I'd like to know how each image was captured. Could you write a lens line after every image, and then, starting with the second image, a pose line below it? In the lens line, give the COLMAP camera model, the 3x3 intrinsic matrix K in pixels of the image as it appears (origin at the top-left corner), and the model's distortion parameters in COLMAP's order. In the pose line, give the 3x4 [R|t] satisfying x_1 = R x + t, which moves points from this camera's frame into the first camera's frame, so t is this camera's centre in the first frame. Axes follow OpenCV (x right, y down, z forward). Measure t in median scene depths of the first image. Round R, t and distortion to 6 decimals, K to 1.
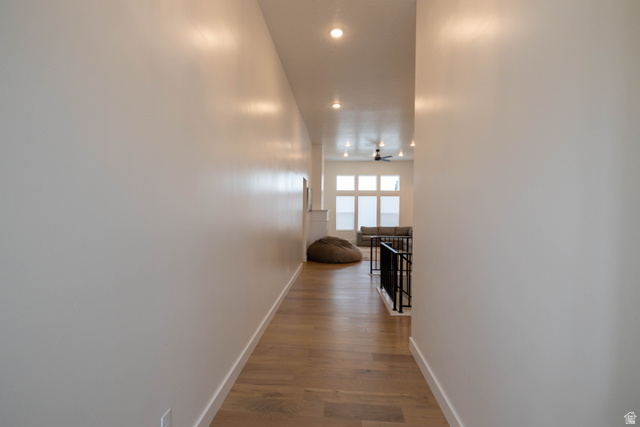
lens RADIAL K [[272.7, 0, 318.4], [0, 272.7, 211.6], [0, 0, 1]] dist [-0.003604, -0.000362]
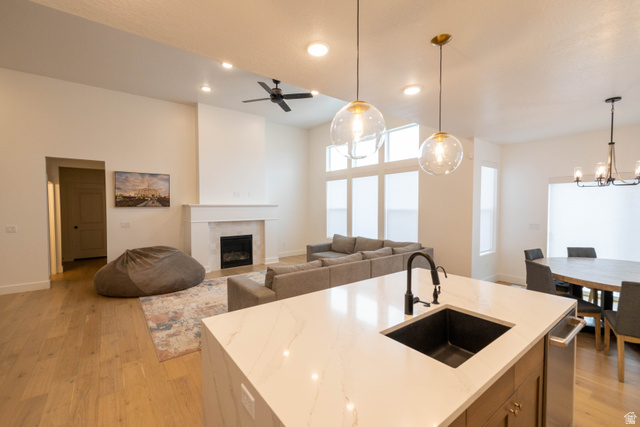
lens RADIAL K [[272.7, 0, 321.5], [0, 272.7, 209.9], [0, 0, 1]] dist [-0.003604, -0.000362]
pose [[0.665123, 0.001553, -0.746733, 0.514178], [0.004334, 0.999973, 0.005939, 0.003400], [0.746722, -0.007187, 0.665098, 0.592196]]
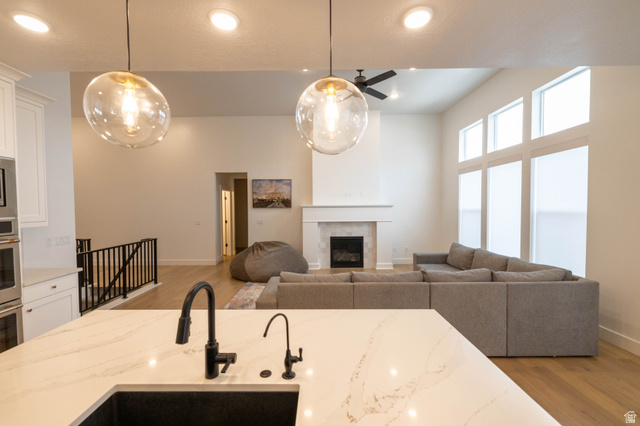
lens RADIAL K [[272.7, 0, 318.4], [0, 272.7, 214.0], [0, 0, 1]] dist [-0.003604, -0.000362]
pose [[0.064673, 0.019509, -0.997716, 0.529572], [0.003718, 0.999797, 0.019791, 0.001941], [0.997900, -0.004990, 0.064587, 0.728270]]
